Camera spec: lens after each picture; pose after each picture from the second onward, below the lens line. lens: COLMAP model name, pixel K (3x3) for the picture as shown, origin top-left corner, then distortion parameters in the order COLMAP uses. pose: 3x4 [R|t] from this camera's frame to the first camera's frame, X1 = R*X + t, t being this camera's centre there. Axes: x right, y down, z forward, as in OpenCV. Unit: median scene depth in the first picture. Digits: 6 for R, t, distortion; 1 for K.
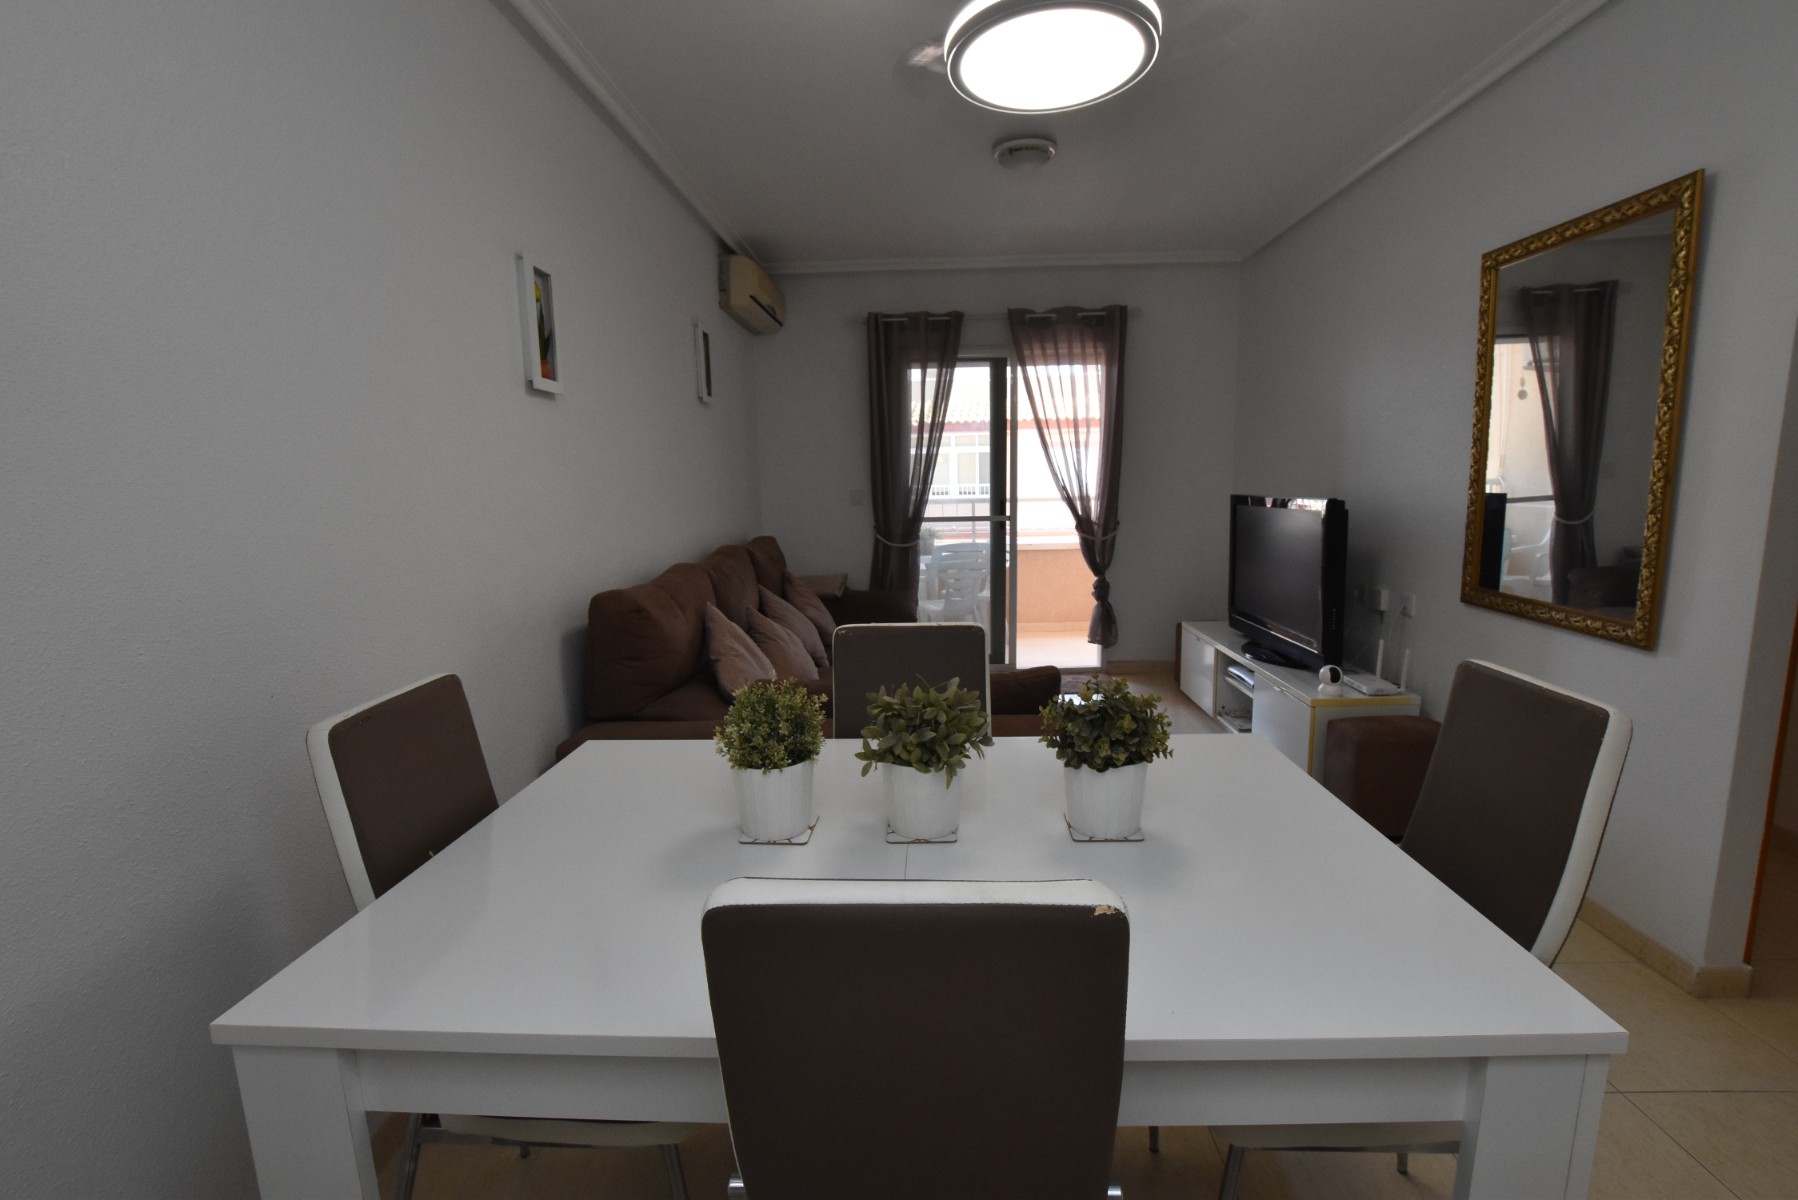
lens RADIAL K [[787.3, 0, 904.8], [0, 787.3, 600.9], [0, 0, 1]] dist [-0.036075, 0.007174]
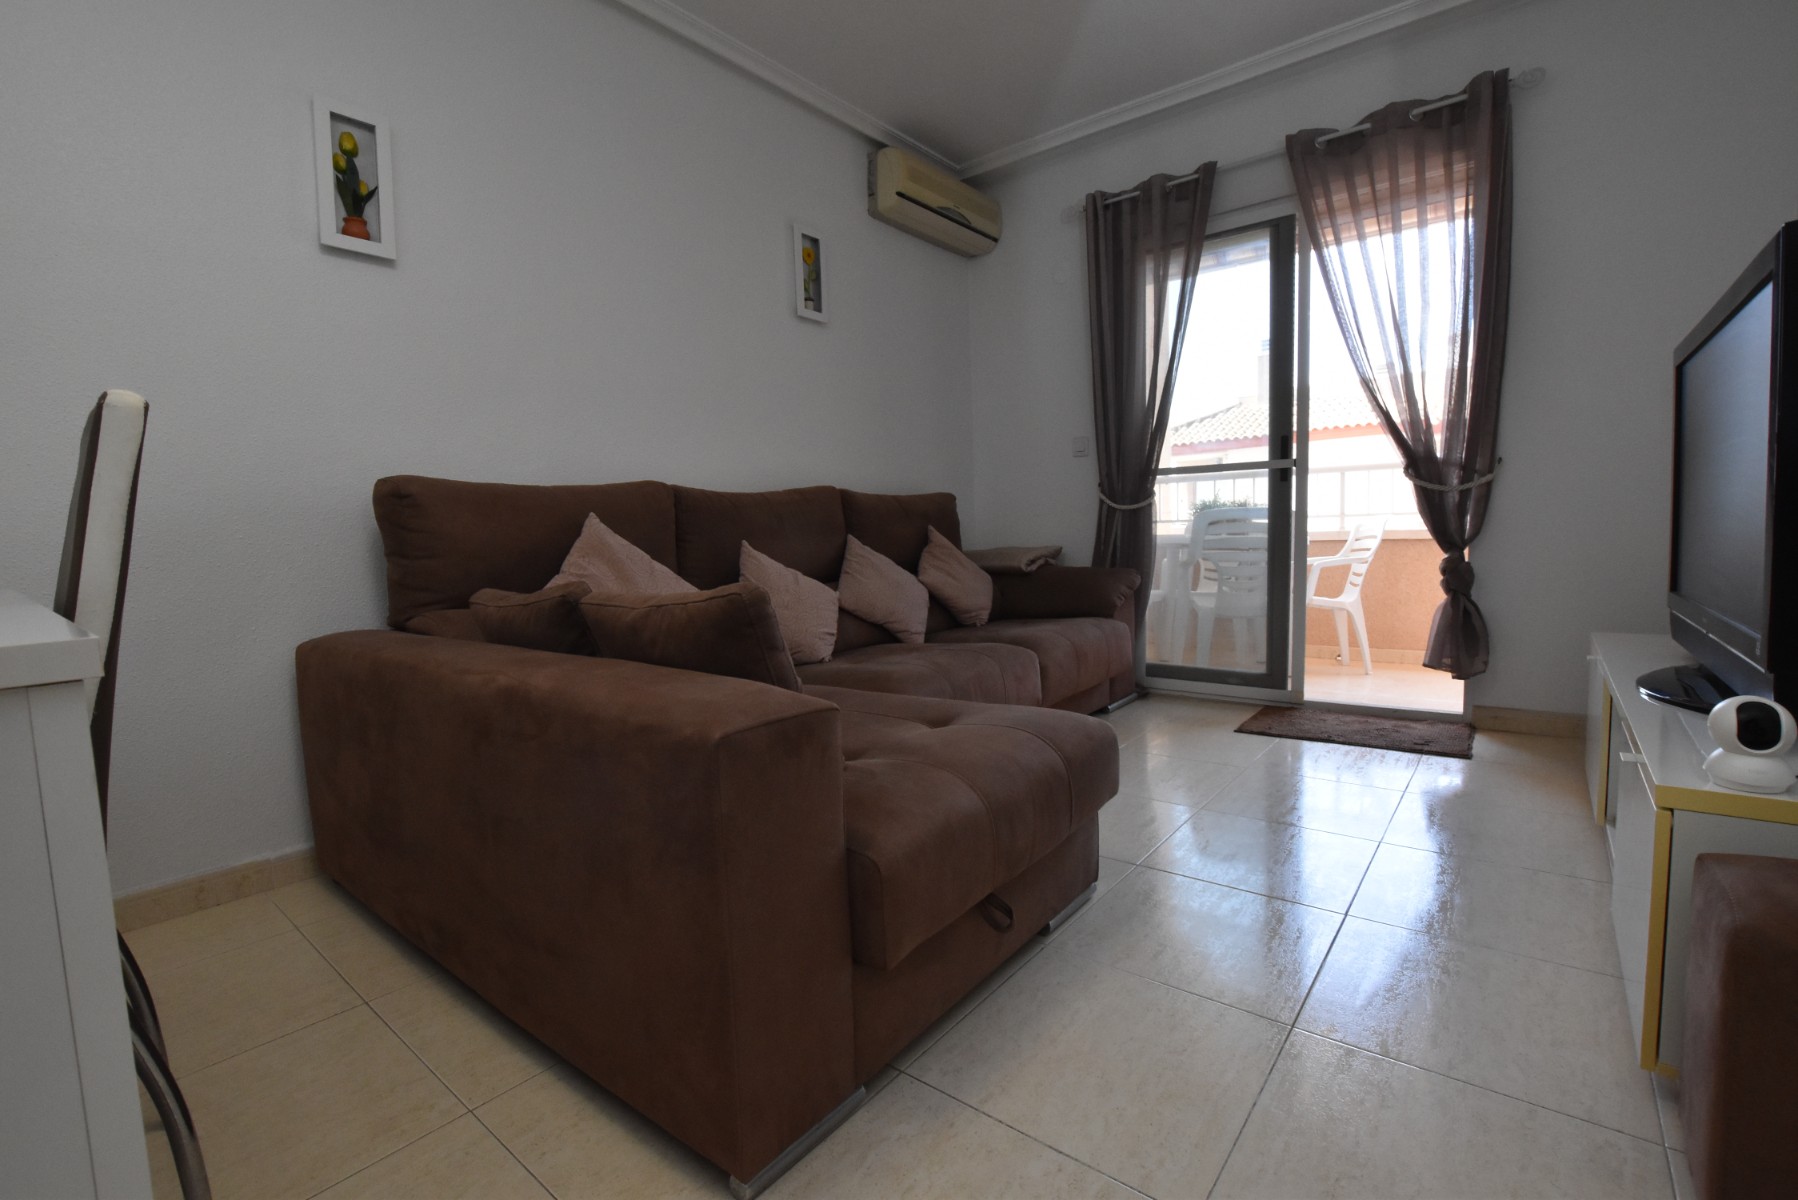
lens RADIAL K [[798.3, 0, 900.2], [0, 798.3, 592.5], [0, 0, 1]] dist [-0.027088, -0.000008]
pose [[0.803854, 0.043518, -0.593233, 0.272349], [-0.075627, 0.996704, -0.029362, 0.046099], [0.590000, 0.068467, 0.804495, 0.306922]]
